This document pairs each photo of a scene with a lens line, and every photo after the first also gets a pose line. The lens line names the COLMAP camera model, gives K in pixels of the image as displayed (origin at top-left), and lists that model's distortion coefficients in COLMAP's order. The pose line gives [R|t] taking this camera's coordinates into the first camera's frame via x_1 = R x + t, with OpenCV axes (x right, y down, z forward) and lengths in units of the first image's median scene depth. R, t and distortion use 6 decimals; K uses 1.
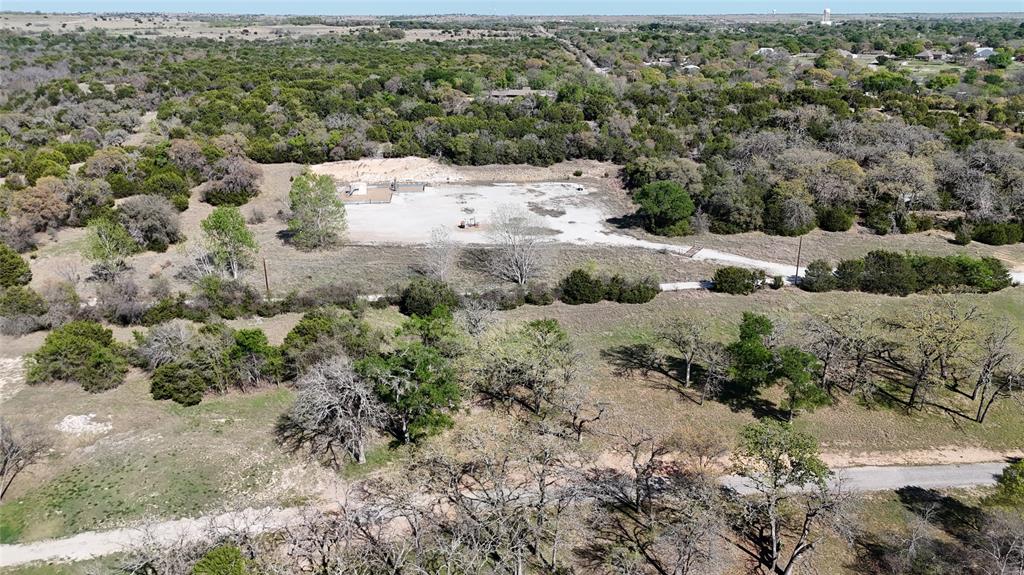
lens RADIAL K [[720.4, 0, 512.0], [0, 720.4, 287.5], [0, 0, 1]] dist [0.070577, -0.059023]
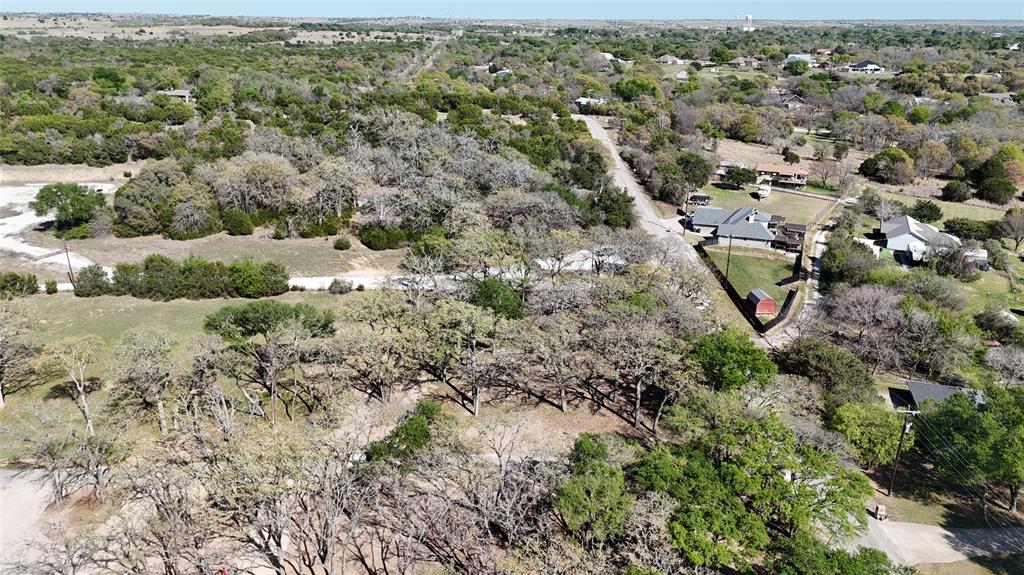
lens RADIAL K [[720.4, 0, 512.0], [0, 720.4, 287.5], [0, 0, 1]] dist [0.070577, -0.059023]
pose [[0.999815, 0.000094, 0.019209, 0.577346], [-0.000010, 0.999990, -0.004366, -0.001492], [-0.019209, 0.004365, 0.999806, 0.003754]]
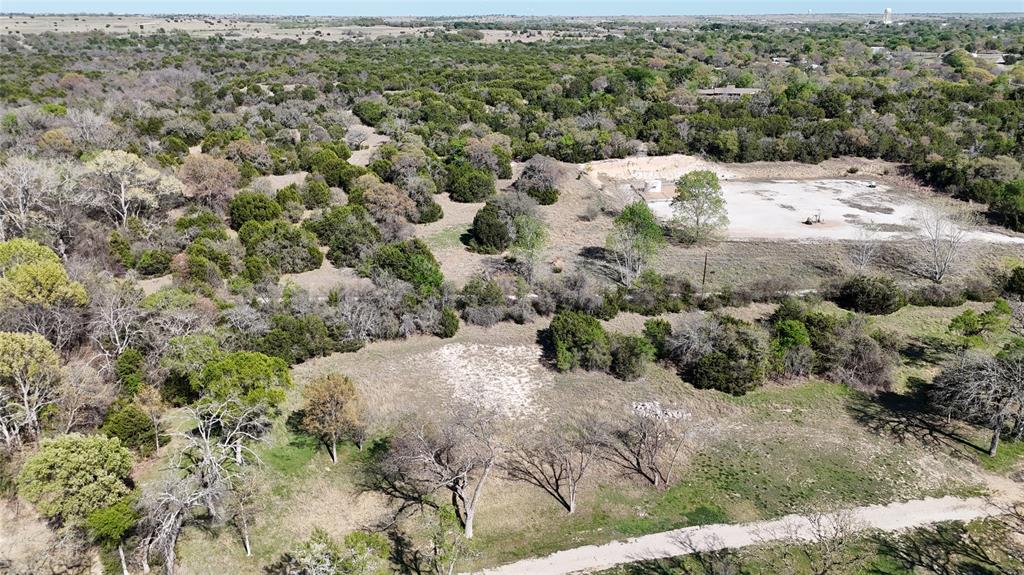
lens RADIAL K [[720.4, 0, 512.0], [0, 720.4, 287.5], [0, 0, 1]] dist [0.070577, -0.059023]
pose [[0.999673, 0.007659, -0.024387, -0.342731], [-0.007683, 0.999970, -0.000919, 0.006582], [0.024380, 0.001106, 0.999702, -0.012300]]
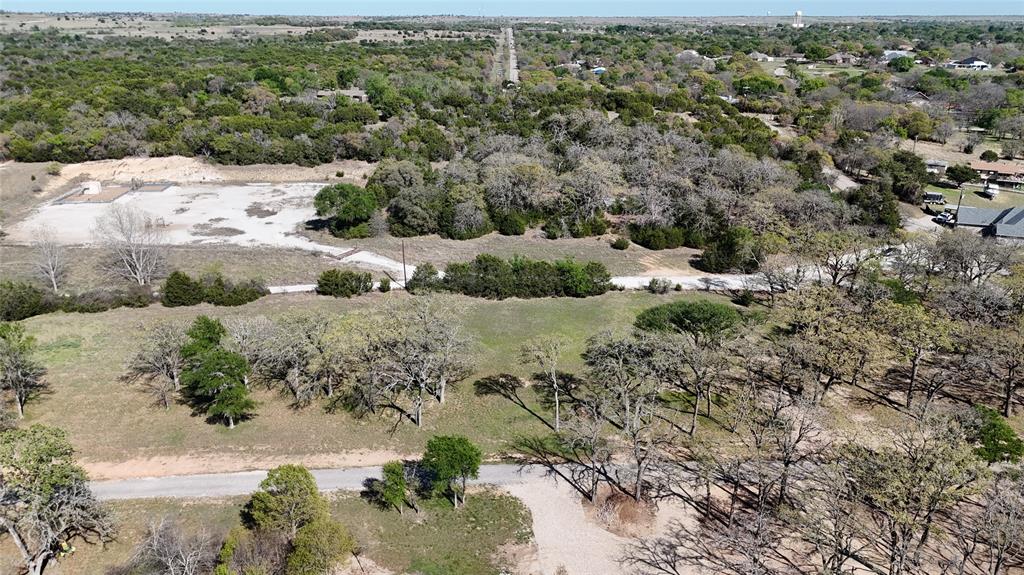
lens RADIAL K [[720.4, 0, 512.0], [0, 720.4, 287.5], [0, 0, 1]] dist [0.070577, -0.059023]
pose [[0.999965, 0.005632, -0.006133, 0.327653], [-0.005641, 0.999983, -0.001441, -0.002304], [0.006125, 0.001476, 0.999980, 0.004916]]
